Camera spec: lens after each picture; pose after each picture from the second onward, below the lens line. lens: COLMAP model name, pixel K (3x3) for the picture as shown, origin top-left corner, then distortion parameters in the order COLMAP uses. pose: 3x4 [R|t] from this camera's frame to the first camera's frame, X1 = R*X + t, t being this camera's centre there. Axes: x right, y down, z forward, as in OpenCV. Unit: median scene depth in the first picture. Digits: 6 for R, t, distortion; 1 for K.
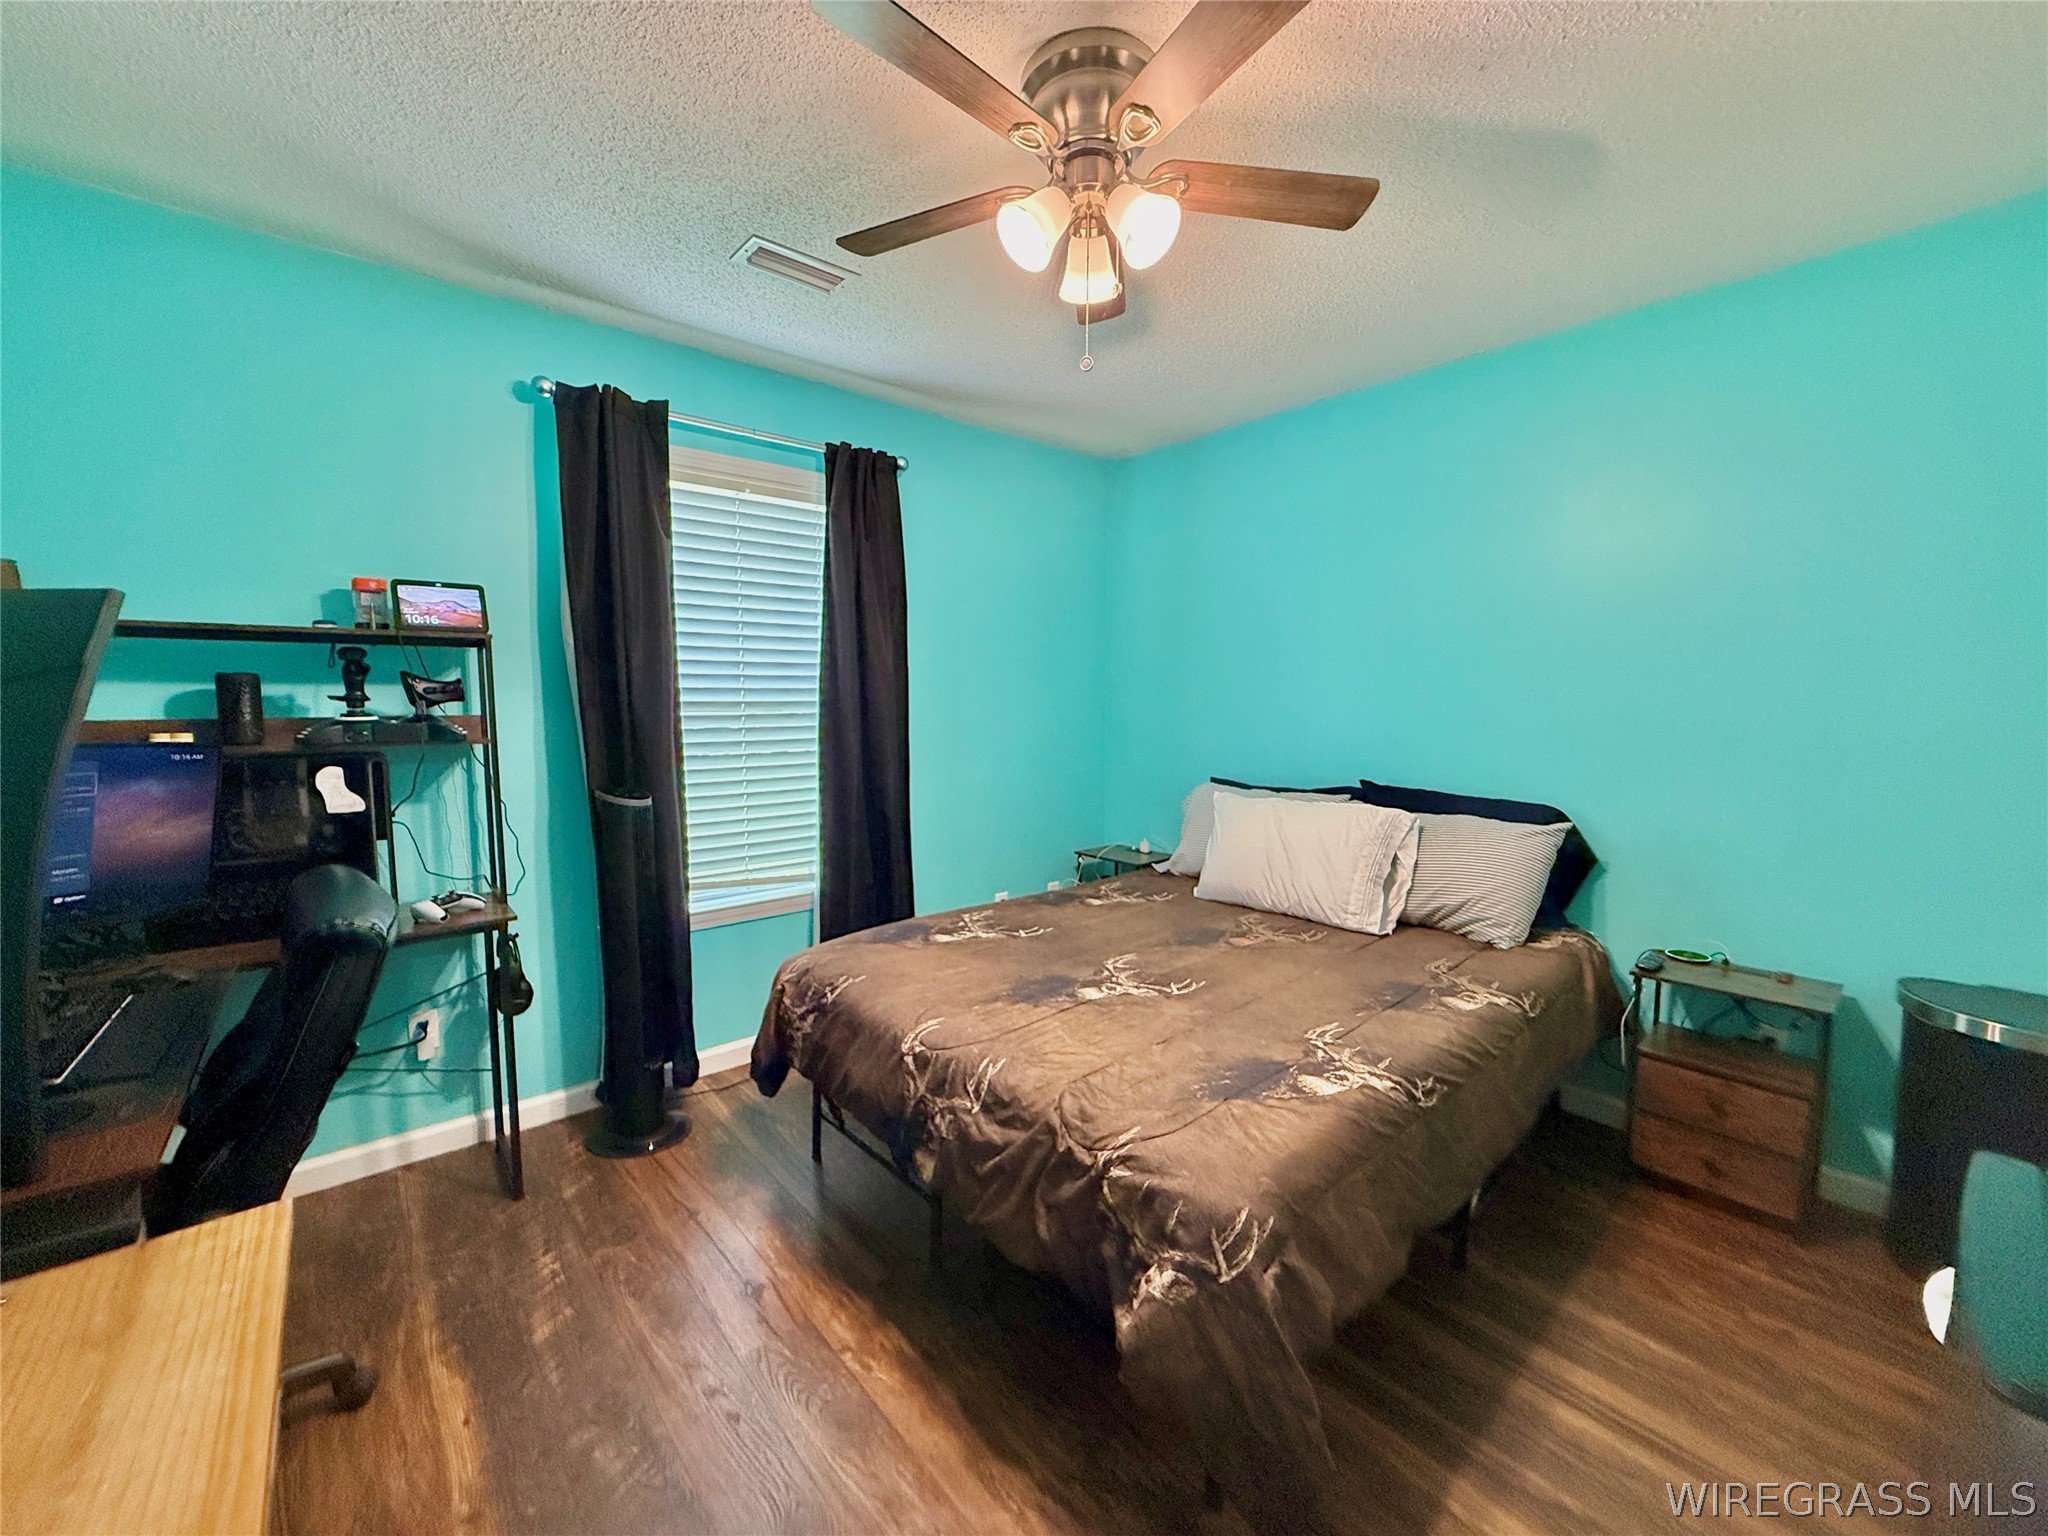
lens RADIAL K [[813.7, 0, 1020.5], [0, 813.7, 766.9], [0, 0, 1]] dist [0.002549, 0.000036]
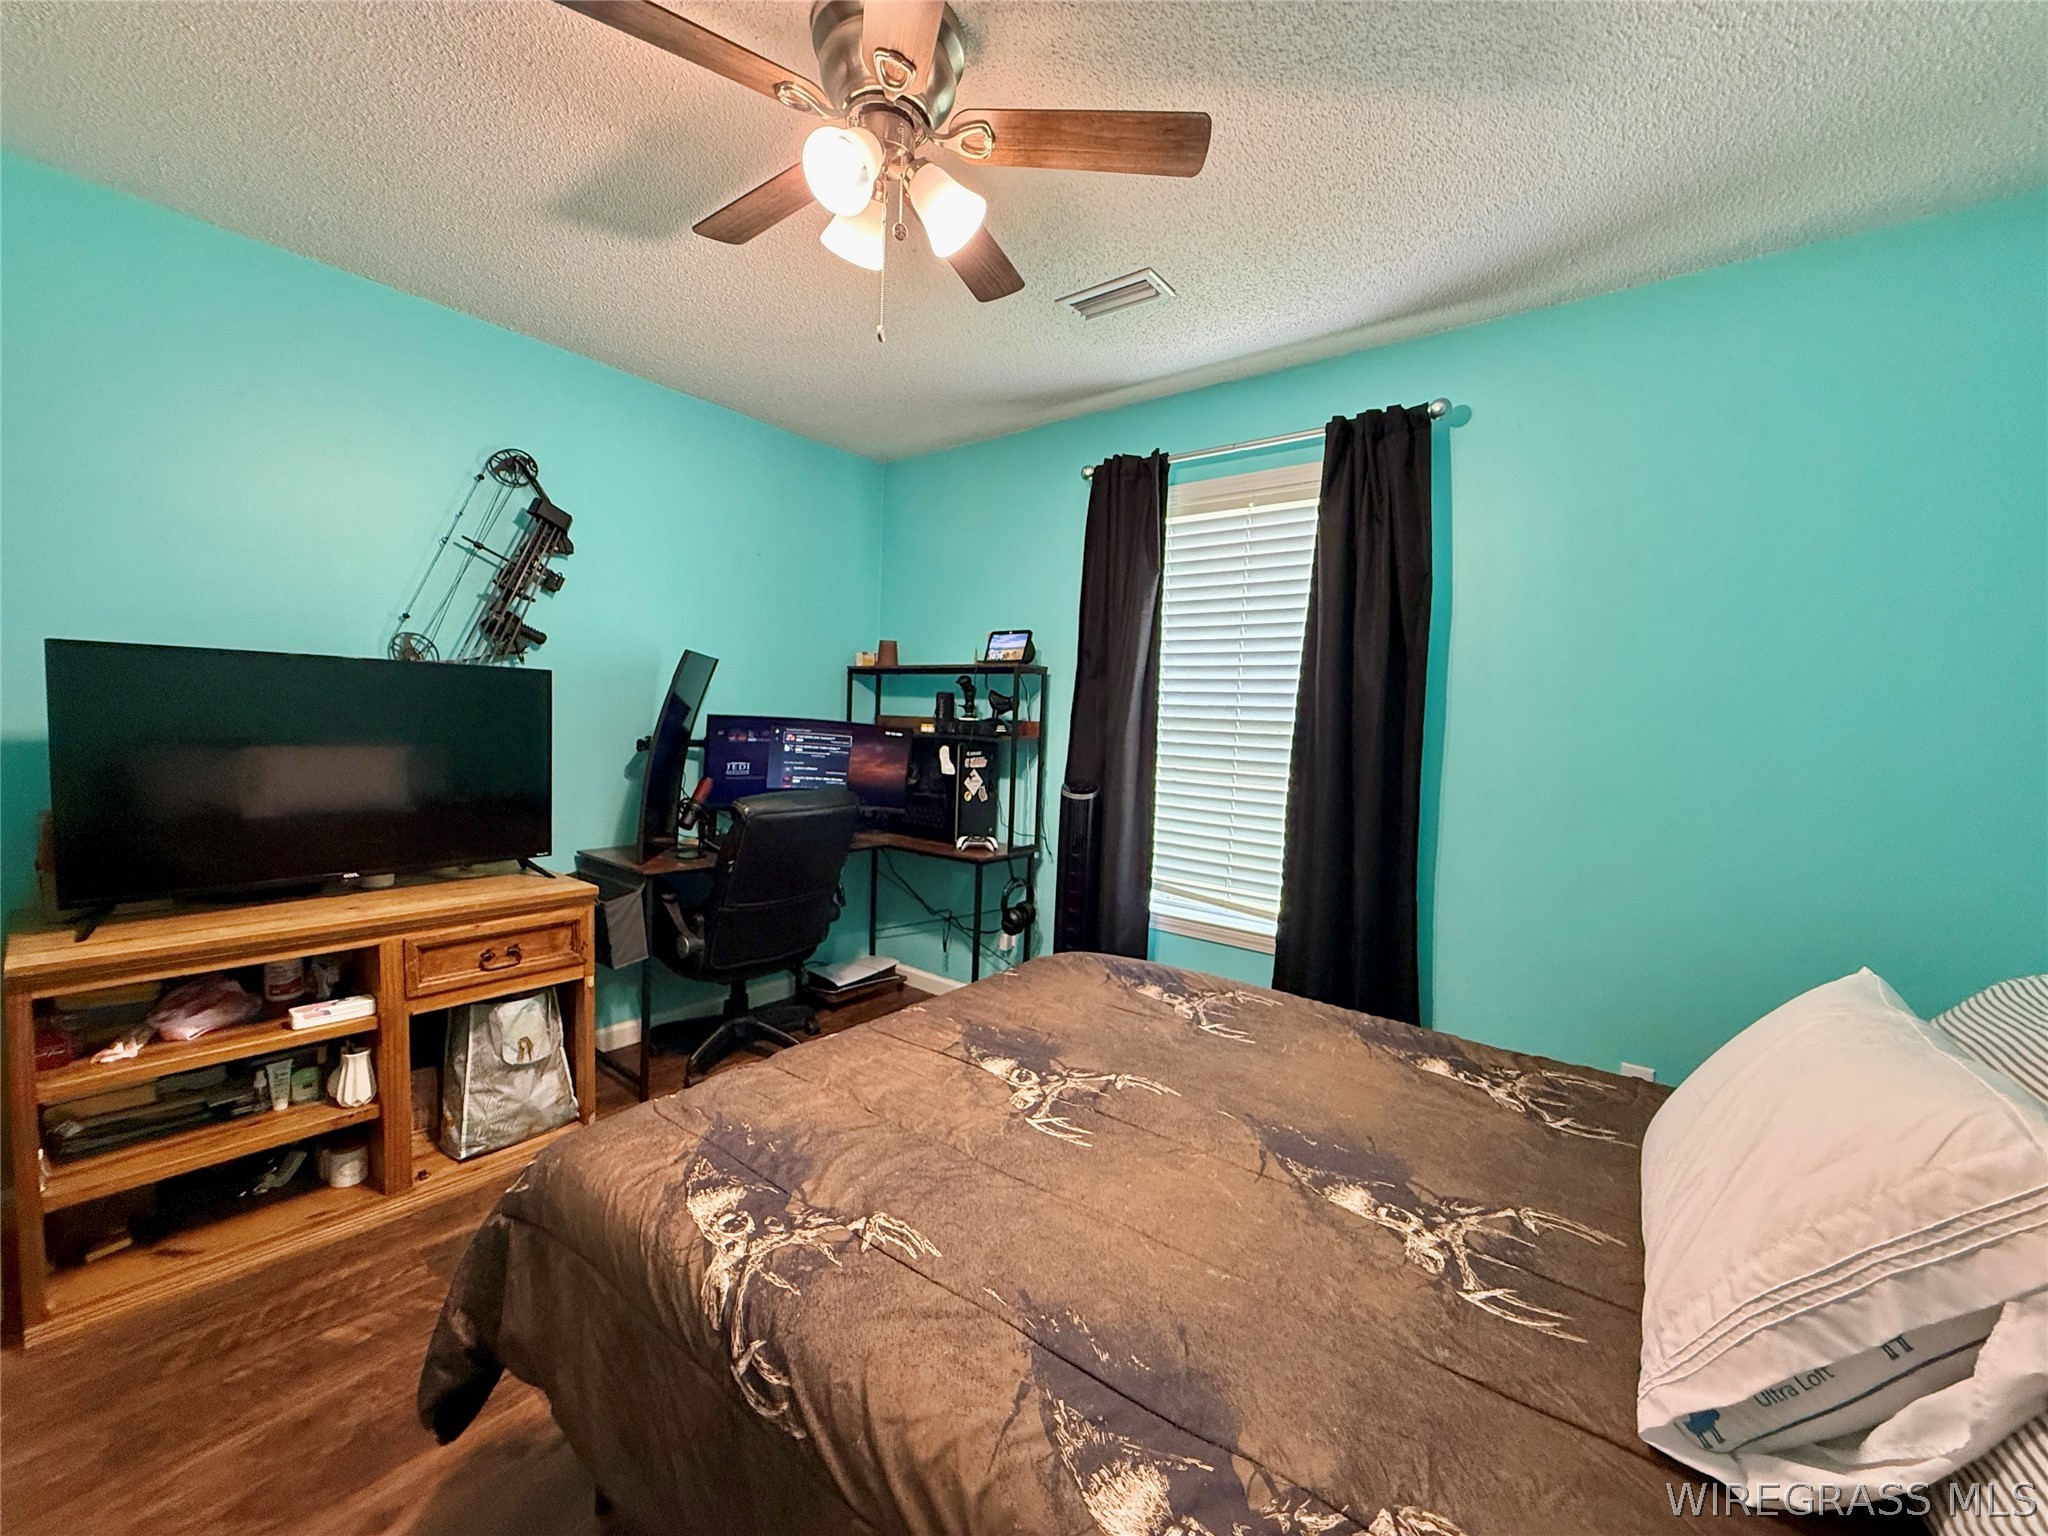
lens RADIAL K [[813.7, 0, 1020.5], [0, 813.7, 766.9], [0, 0, 1]] dist [0.002549, 0.000036]
pose [[0.191029, 0.067860, -0.979236, 0.798580], [-0.123460, 0.991346, 0.044614, -0.049095], [0.973789, 0.112373, 0.197753, 0.771102]]
